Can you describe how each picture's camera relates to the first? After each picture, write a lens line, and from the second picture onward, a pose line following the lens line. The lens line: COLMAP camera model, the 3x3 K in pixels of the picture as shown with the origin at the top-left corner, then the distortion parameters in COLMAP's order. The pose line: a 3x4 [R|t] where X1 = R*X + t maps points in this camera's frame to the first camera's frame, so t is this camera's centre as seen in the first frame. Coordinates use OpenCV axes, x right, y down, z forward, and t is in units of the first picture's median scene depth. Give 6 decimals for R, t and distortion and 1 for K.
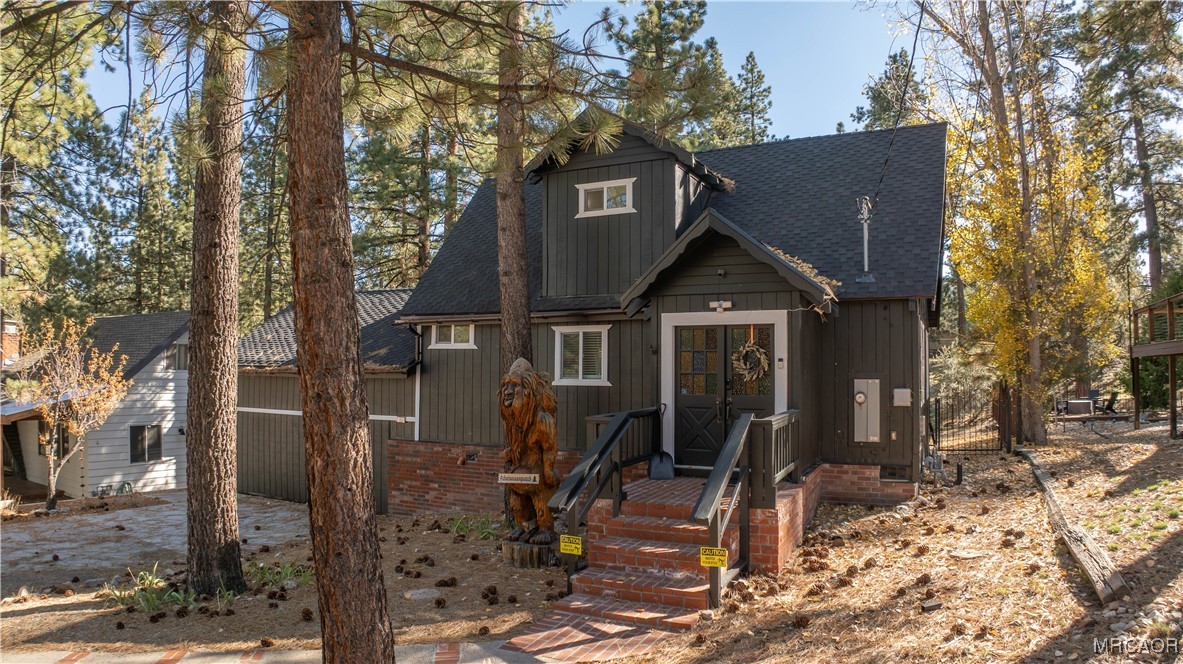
lens RADIAL K [[784.8, 0, 591.3], [0, 784.8, 325.6], [0, 0, 1]] dist [-0.199720, 0.030332]
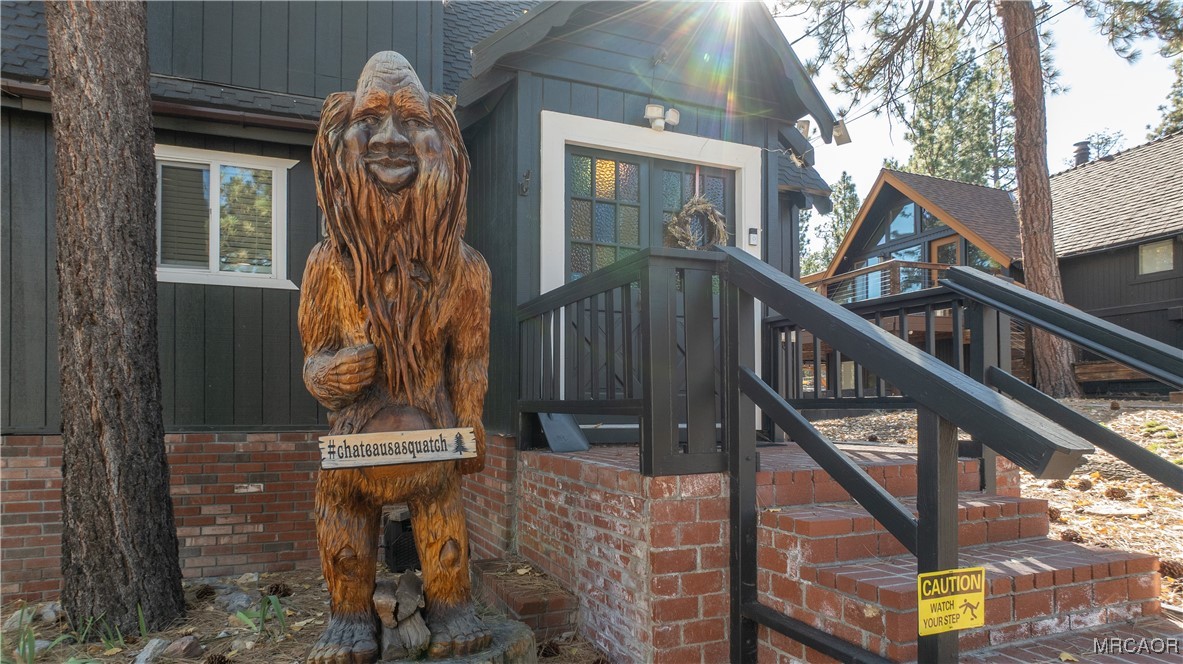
lens RADIAL K [[730.4, 0, 612.2], [0, 730.4, 401.8], [0, 0, 1]] dist [-0.032624, -0.001641]
pose [[0.631692, 0.003002, 0.775213, -0.203894], [-0.034308, 0.999121, 0.024088, 0.134479], [-0.774460, -0.041812, 0.631240, 0.602588]]
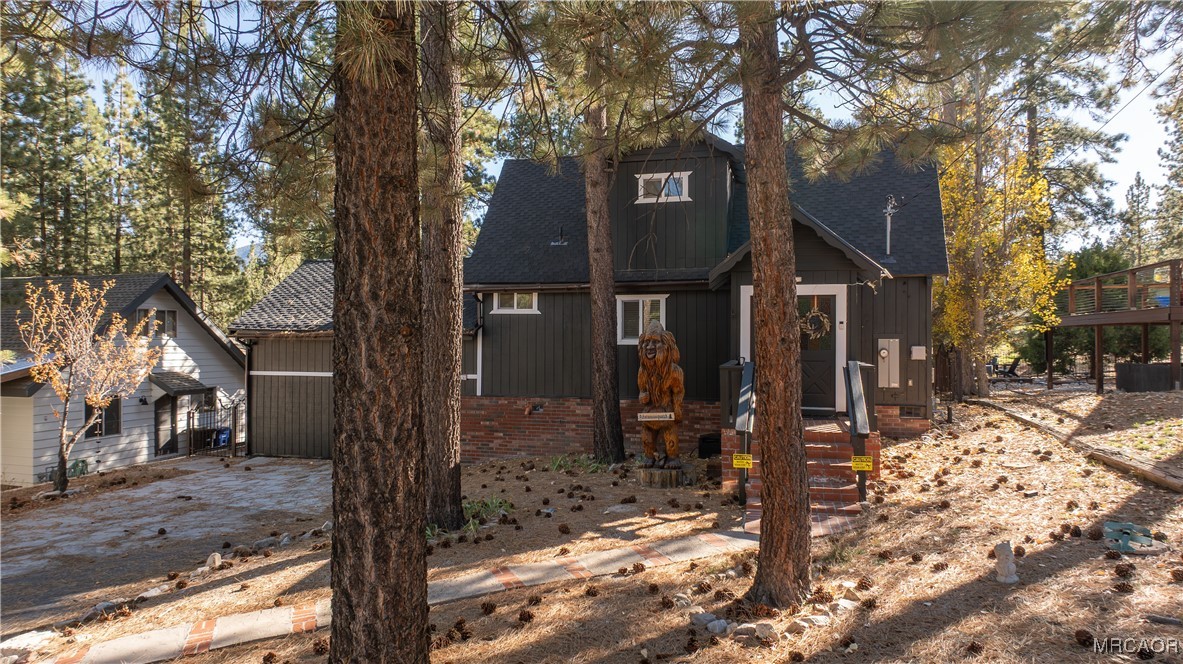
lens RADIAL K [[766.5, 0, 591.5], [0, 766.5, 332.0], [0, 0, 1]] dist [-0.001926, -0.001181]
pose [[0.978119, 0.000646, 0.208047, -0.356964], [-0.010688, 0.998831, 0.047146, 0.002869], [-0.207773, -0.048338, 0.976982, -0.139871]]
